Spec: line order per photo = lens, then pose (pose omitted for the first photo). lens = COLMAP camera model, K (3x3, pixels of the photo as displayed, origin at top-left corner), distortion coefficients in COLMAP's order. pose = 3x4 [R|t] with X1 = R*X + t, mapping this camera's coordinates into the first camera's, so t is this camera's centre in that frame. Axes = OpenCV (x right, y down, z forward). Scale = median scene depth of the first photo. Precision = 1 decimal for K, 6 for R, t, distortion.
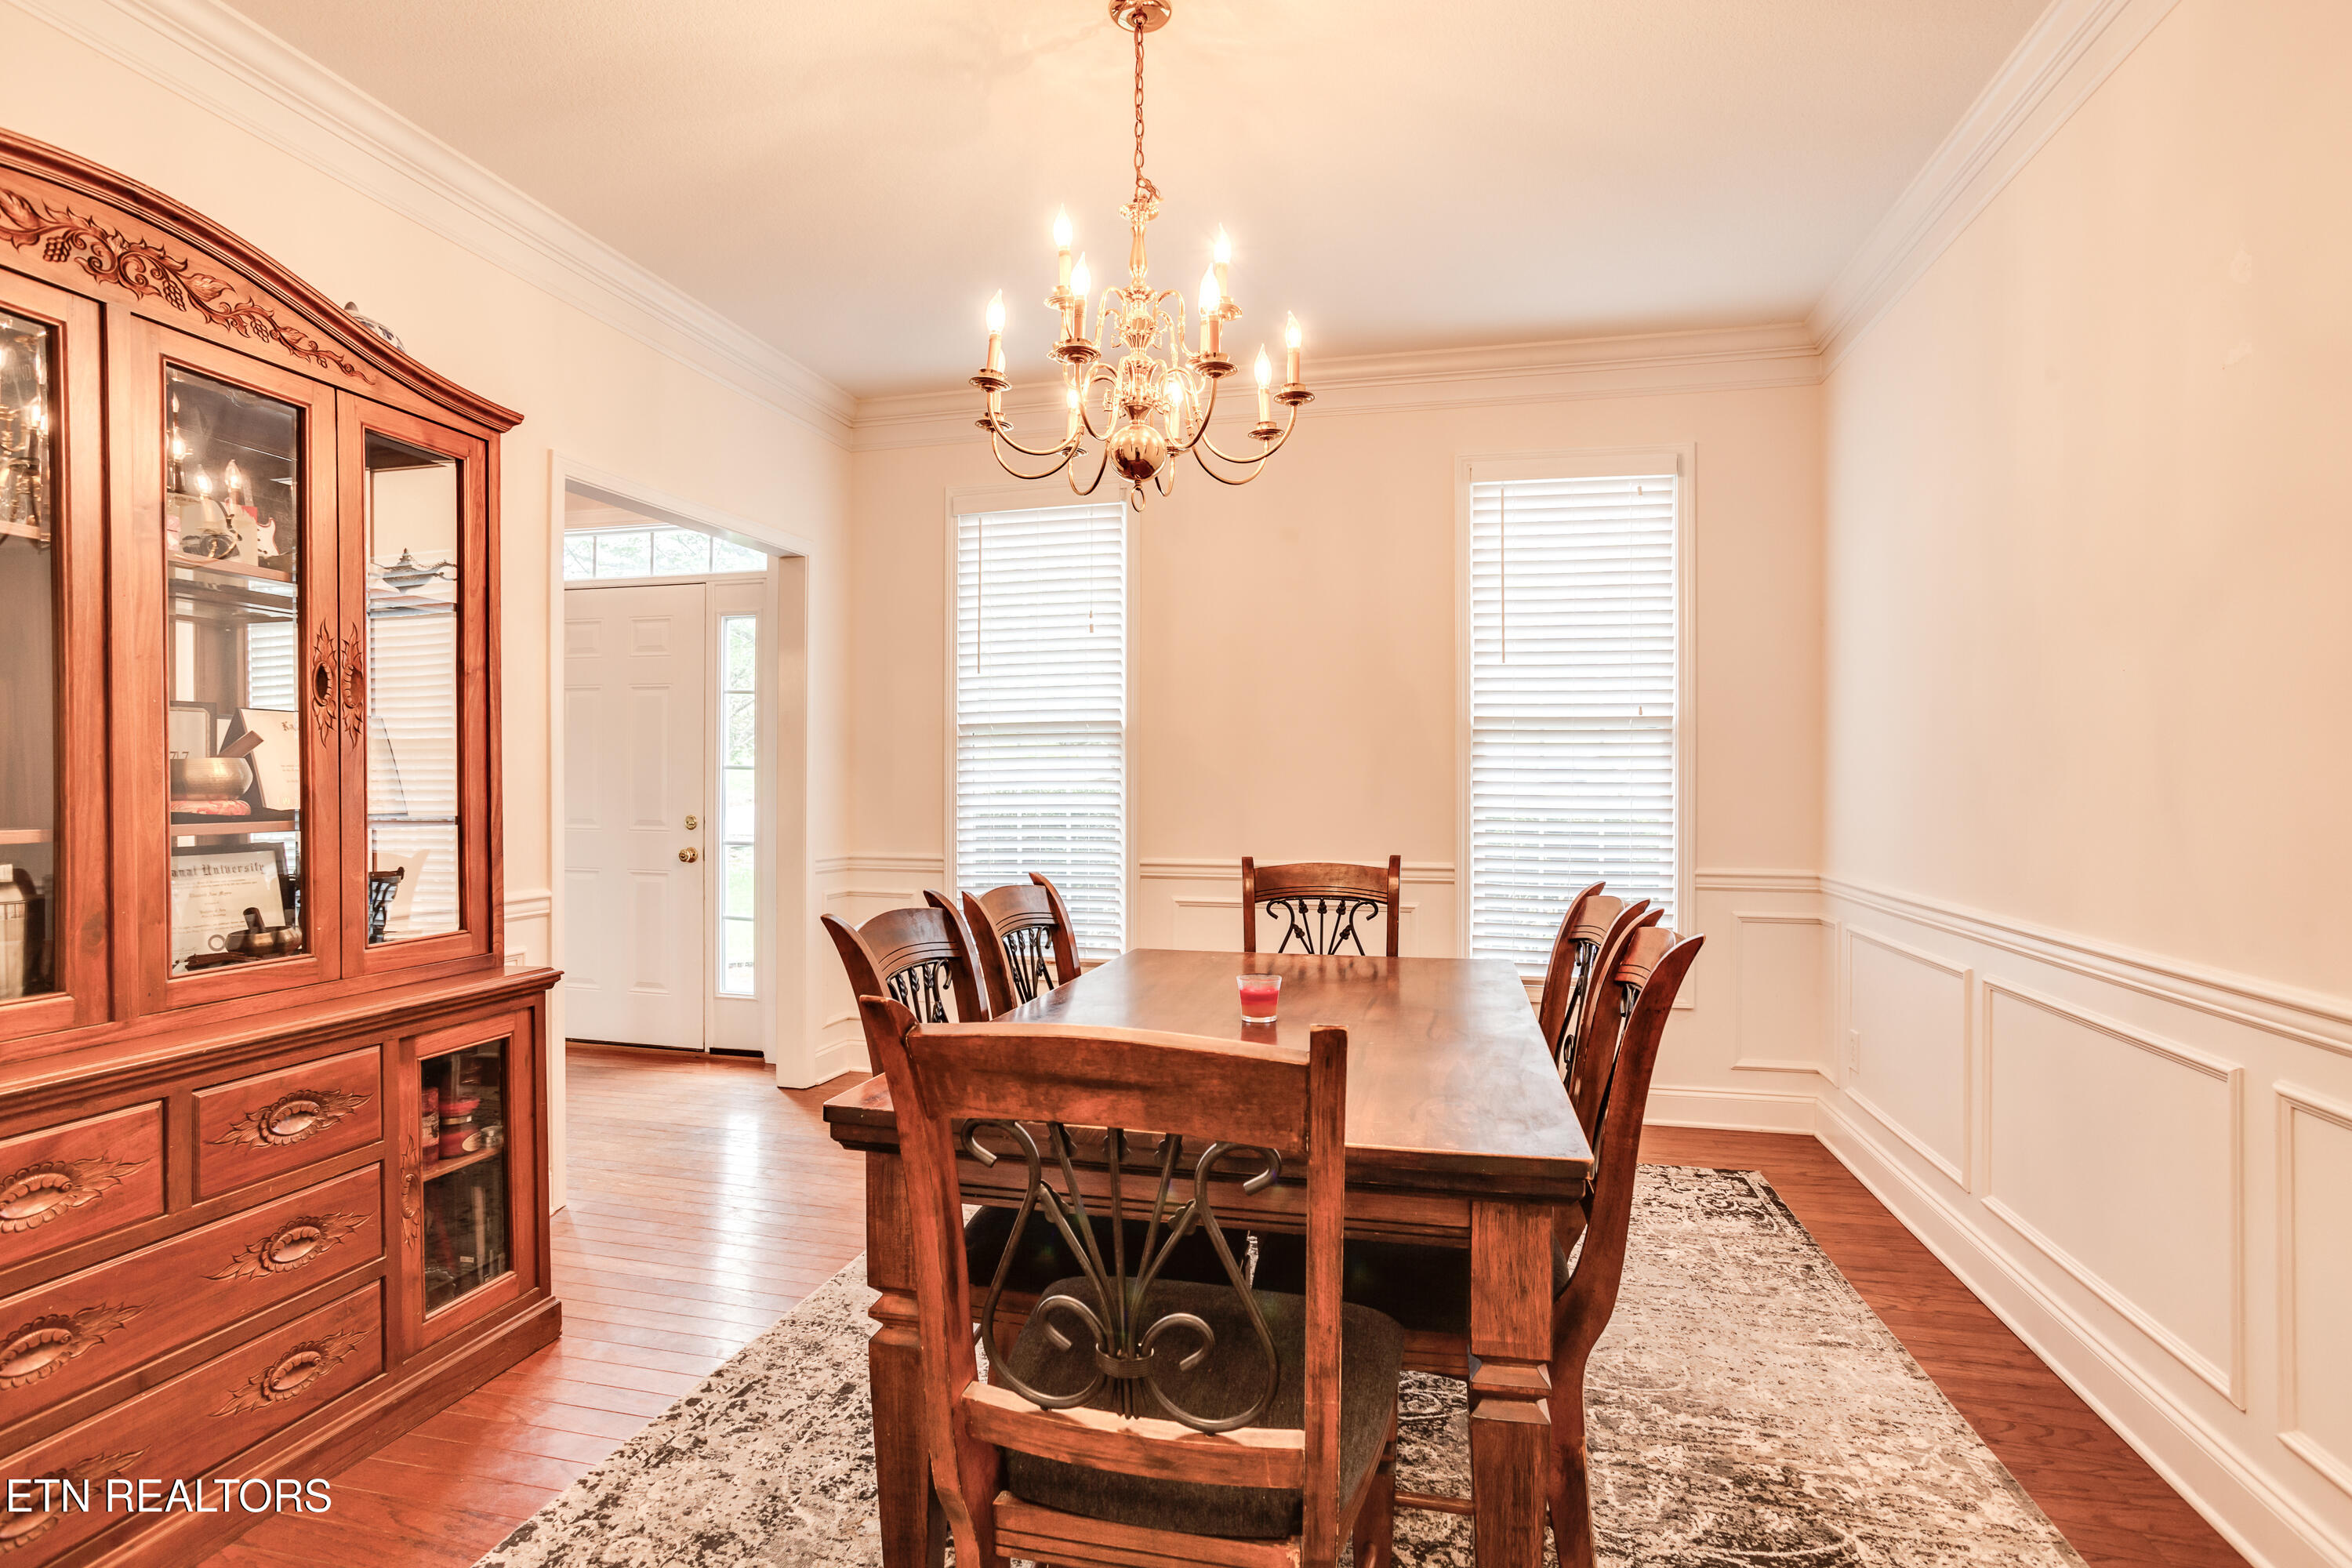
lens RADIAL K [[1142.3, 0, 1167.7], [0, 1142.3, 792.5], [0, 0, 1]] dist [-0.030623, 0.014785]
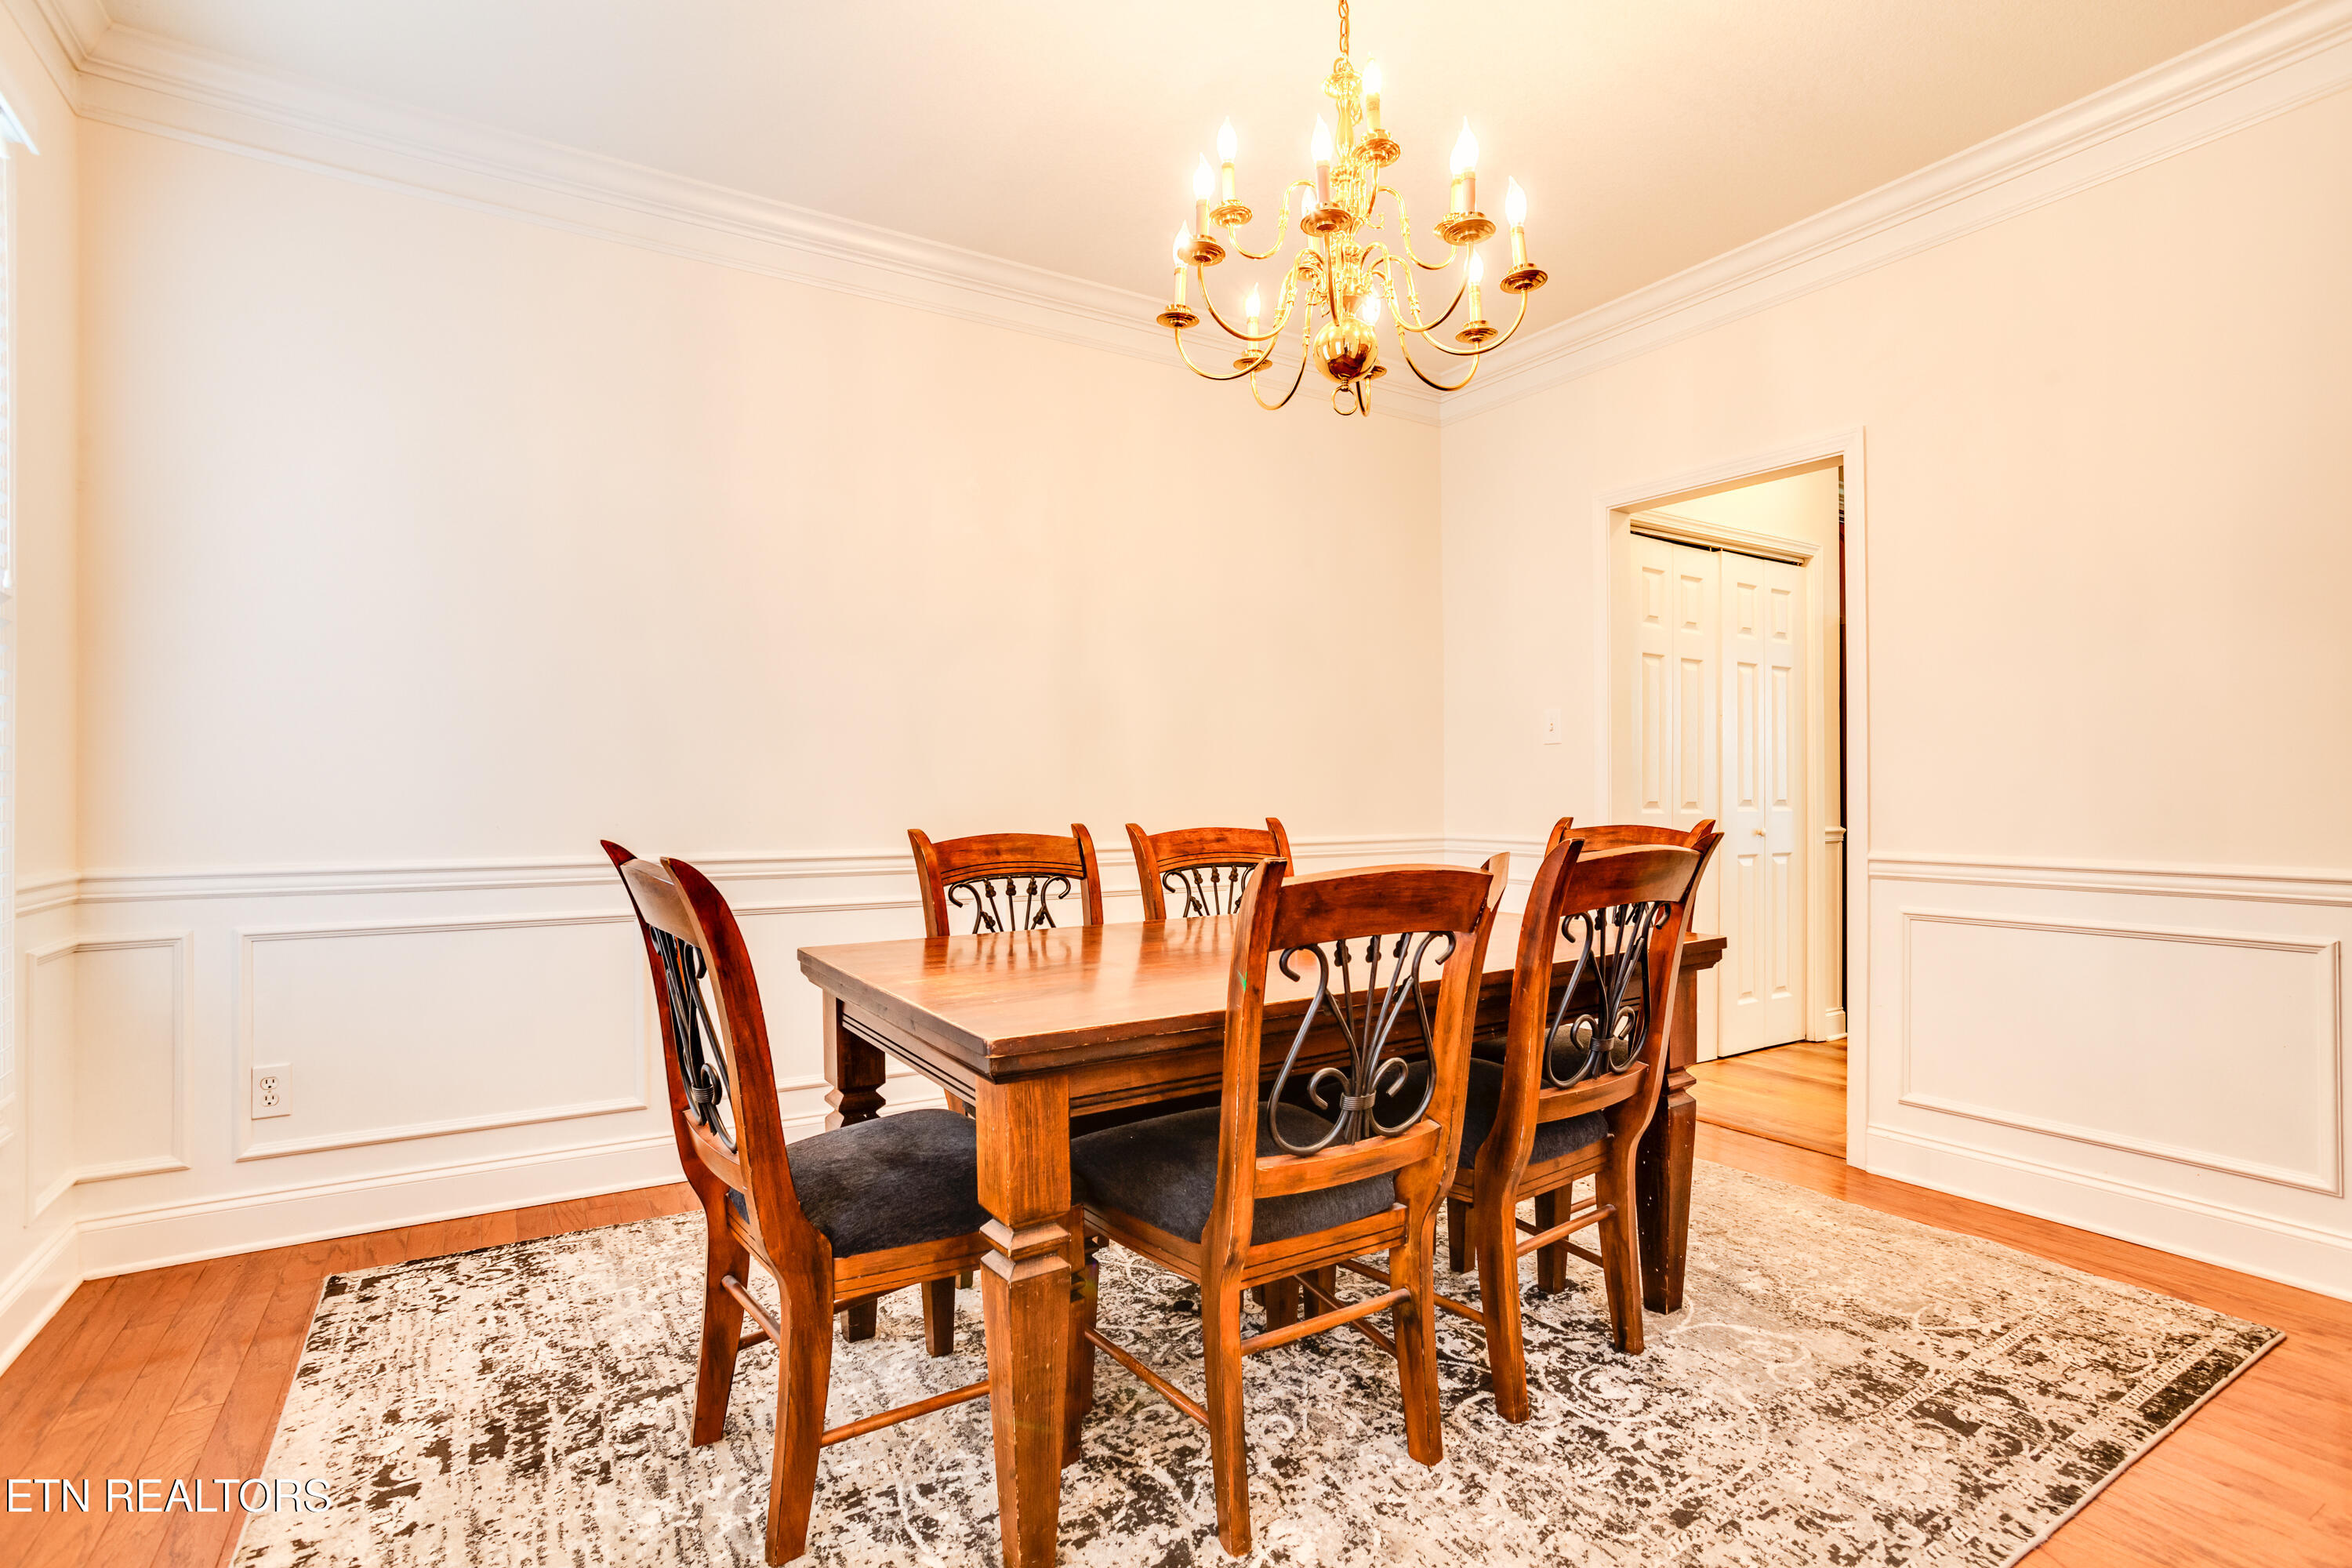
lens RADIAL K [[1142.3, 0, 1175.7], [0, 1142.3, 792.3], [0, 0, 1]] dist [-0.030623, 0.014785]
pose [[-0.719764, 0.009139, 0.694159, -0.455432], [0.009143, 0.999951, -0.003685, 0.044482], [-0.694159, 0.003695, -0.719812, 1.429222]]
